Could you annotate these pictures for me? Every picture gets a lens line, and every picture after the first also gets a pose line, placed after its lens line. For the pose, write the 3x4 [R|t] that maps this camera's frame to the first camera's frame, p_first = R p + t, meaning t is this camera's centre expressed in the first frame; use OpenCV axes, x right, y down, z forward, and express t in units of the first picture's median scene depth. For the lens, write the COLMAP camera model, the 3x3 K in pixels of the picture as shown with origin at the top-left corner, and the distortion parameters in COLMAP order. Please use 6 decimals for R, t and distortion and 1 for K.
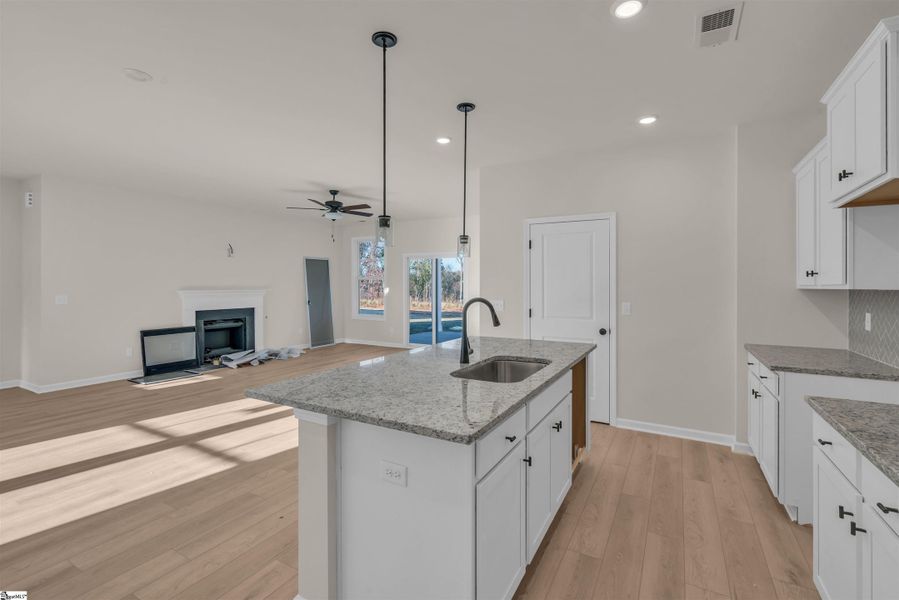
lens RADIAL K [[407.6, 0, 452.4], [0, 407.6, 301.1], [0, 0, 1]] dist [-0.004070, -0.000001]
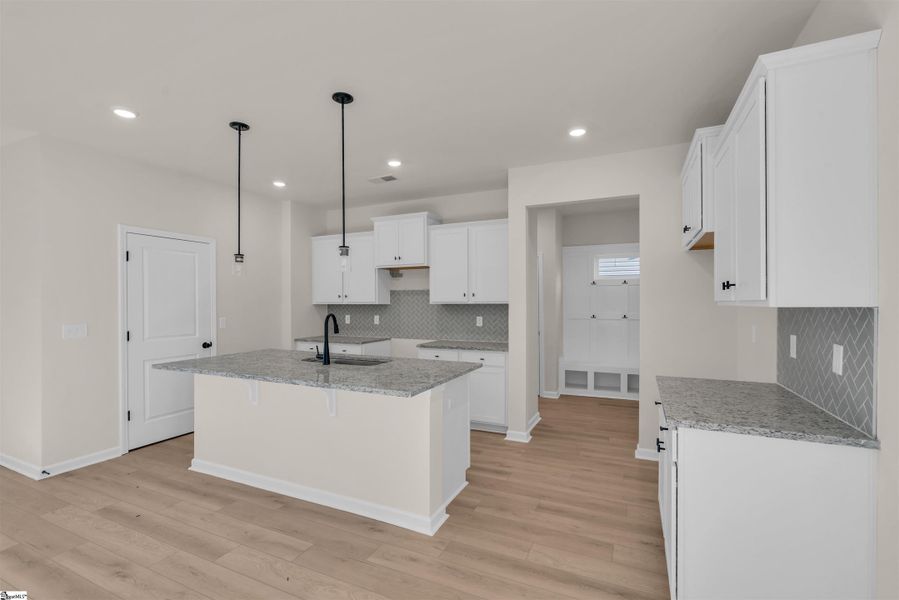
lens RADIAL K [[407.6, 0, 449.0], [0, 407.6, 302.0], [0, 0, 1]] dist [-0.004070, -0.000001]
pose [[-0.044401, -0.000814, 0.999013, -0.896845], [0.045182, 0.998975, 0.002822, -0.019030], [-0.997992, 0.045263, -0.044318, 0.477207]]
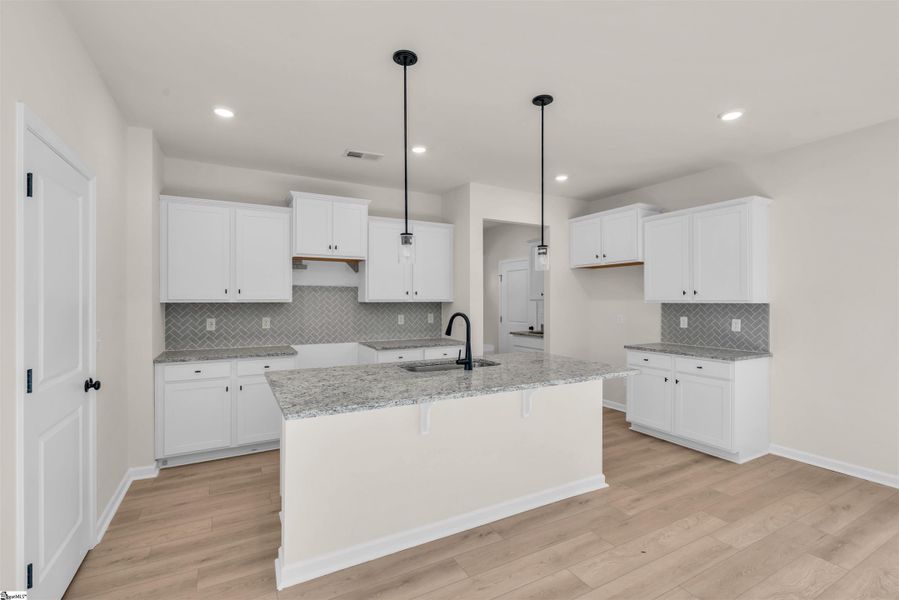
lens RADIAL K [[407.6, 0, 445.9], [0, 407.6, 298.4], [0, 0, 1]] dist [-0.004070, -0.000001]
pose [[-0.831875, 0.000335, 0.554963, -0.395099], [0.021343, 0.999279, 0.031390, -0.057867], [-0.554552, 0.037957, -0.831283, 1.402131]]
